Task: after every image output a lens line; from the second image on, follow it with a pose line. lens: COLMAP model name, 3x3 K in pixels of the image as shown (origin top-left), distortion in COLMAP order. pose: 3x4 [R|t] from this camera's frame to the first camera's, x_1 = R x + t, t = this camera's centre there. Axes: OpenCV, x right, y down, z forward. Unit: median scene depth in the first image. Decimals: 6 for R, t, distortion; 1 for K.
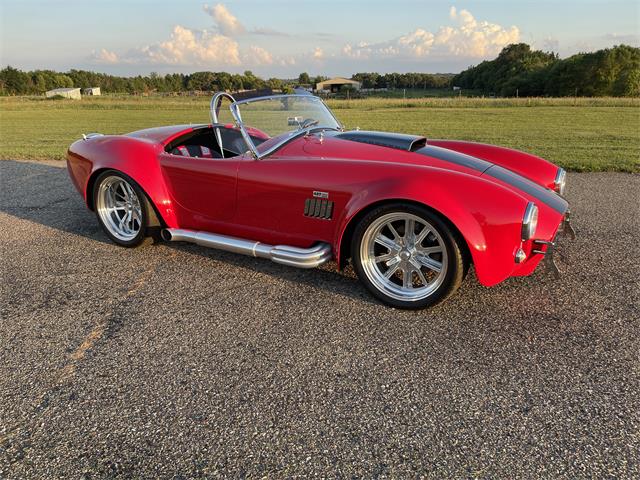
lens RADIAL K [[494.5, 0, 309.8], [0, 494.5, 241.4], [0, 0, 1]] dist [0.079853, -0.111054]
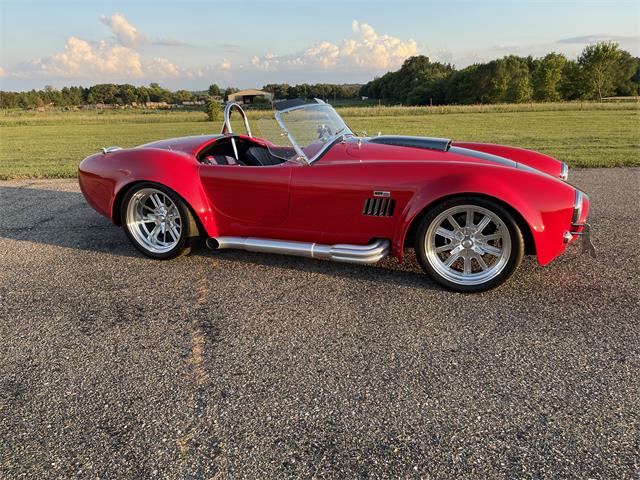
lens RADIAL K [[499.2, 0, 314.1], [0, 499.2, 238.8], [0, 0, 1]] dist [0.073028, -0.106157]
pose [[0.983468, -0.063289, 0.169664, -0.227280], [0.067910, 0.997458, -0.021567, 0.012046], [-0.167868, 0.032732, 0.985266, -0.033361]]
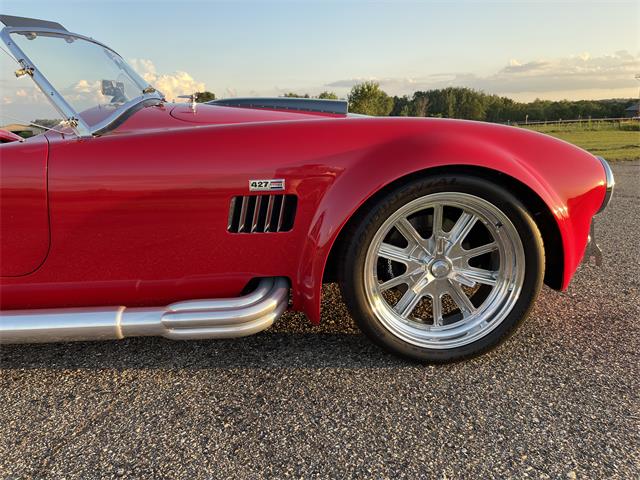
lens RADIAL K [[499.2, 0, 314.1], [0, 499.2, 238.8], [0, 0, 1]] dist [0.073028, -0.106157]
pose [[0.834304, -0.136951, 0.534023, -0.159546], [0.186250, 0.981719, -0.039216, -0.007469], [-0.518890, 0.132180, 0.844560, 0.395504]]
